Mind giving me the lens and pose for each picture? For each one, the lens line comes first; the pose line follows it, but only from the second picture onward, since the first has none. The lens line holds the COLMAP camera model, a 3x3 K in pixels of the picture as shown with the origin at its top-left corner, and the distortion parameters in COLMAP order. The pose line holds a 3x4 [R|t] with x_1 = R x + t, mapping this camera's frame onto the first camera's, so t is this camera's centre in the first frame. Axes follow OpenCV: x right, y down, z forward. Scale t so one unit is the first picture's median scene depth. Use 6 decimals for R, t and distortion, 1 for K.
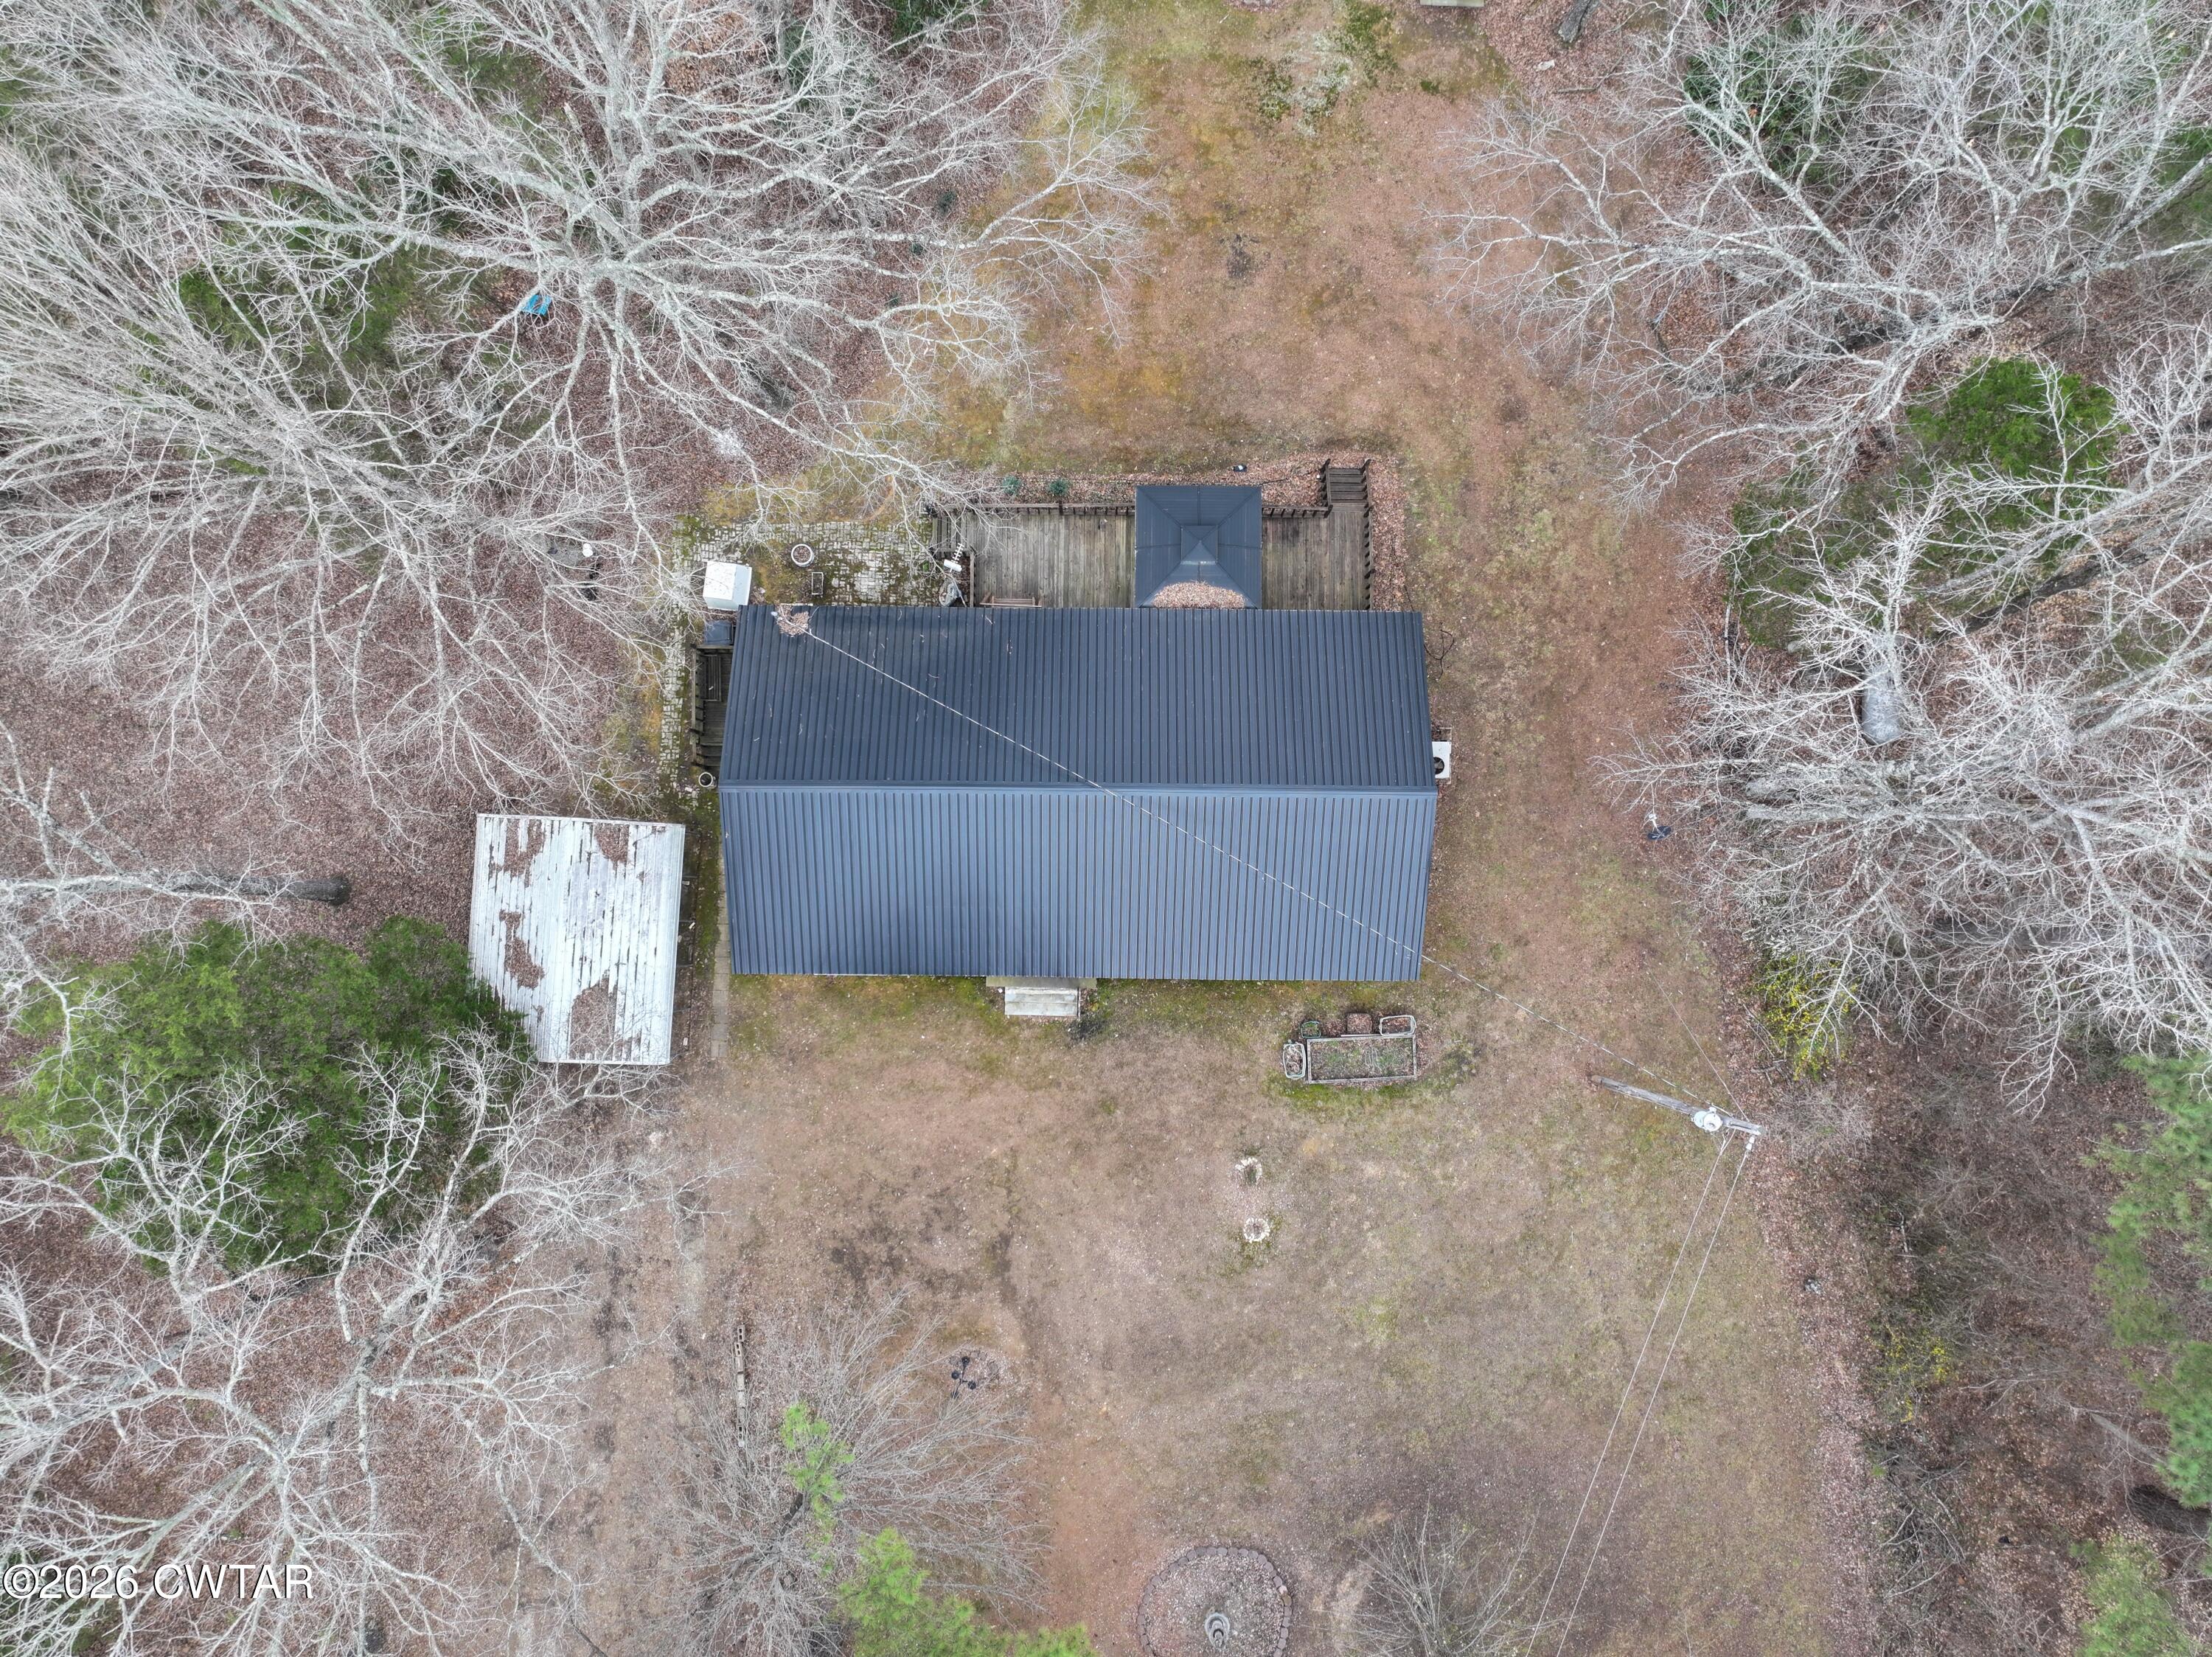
lens RADIAL K [[1546.0, 0, 1105.6], [0, 1546.0, 828.9], [0, 0, 1]] dist [-0.000884, -0.000159]
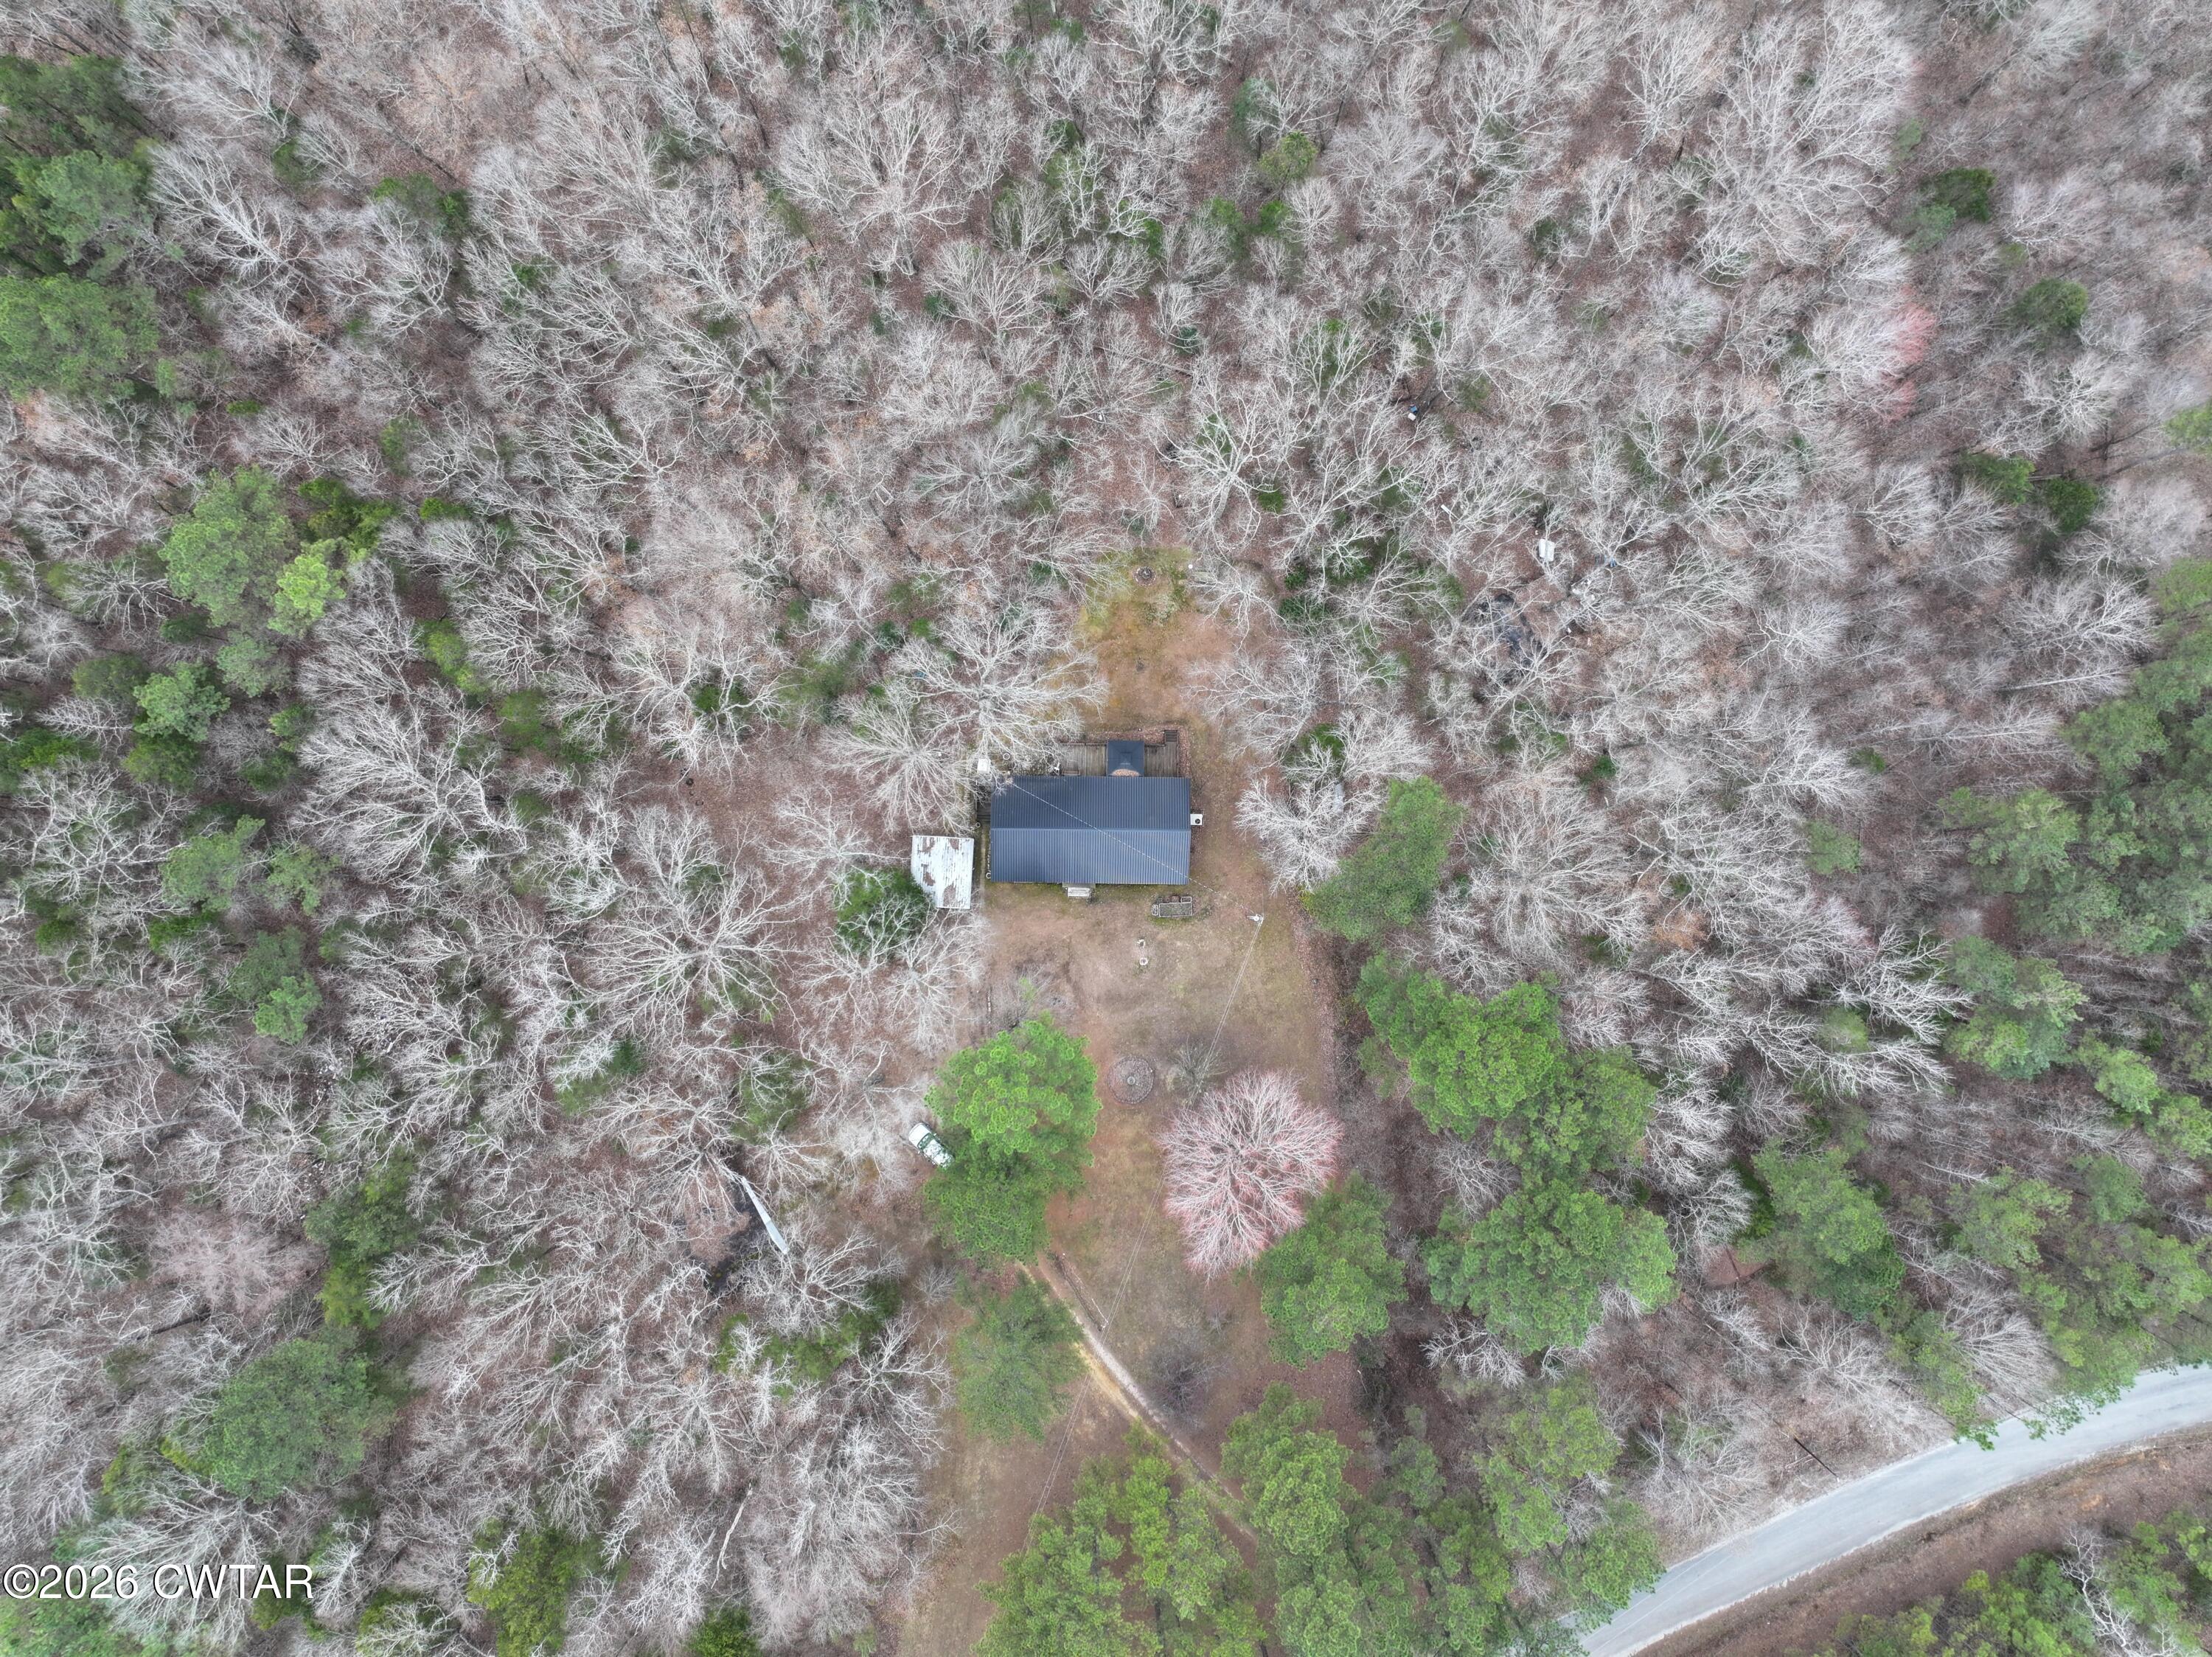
lens RADIAL K [[1546.0, 0, 1104.3], [0, 1546.0, 828.0], [0, 0, 1]] dist [-0.000884, -0.000159]
pose [[0.999996, 0.002756, -0.000860, 0.015816], [-0.002757, 0.999994, -0.001889, -0.020115], [0.000855, 0.001891, 0.999998, -2.378989]]
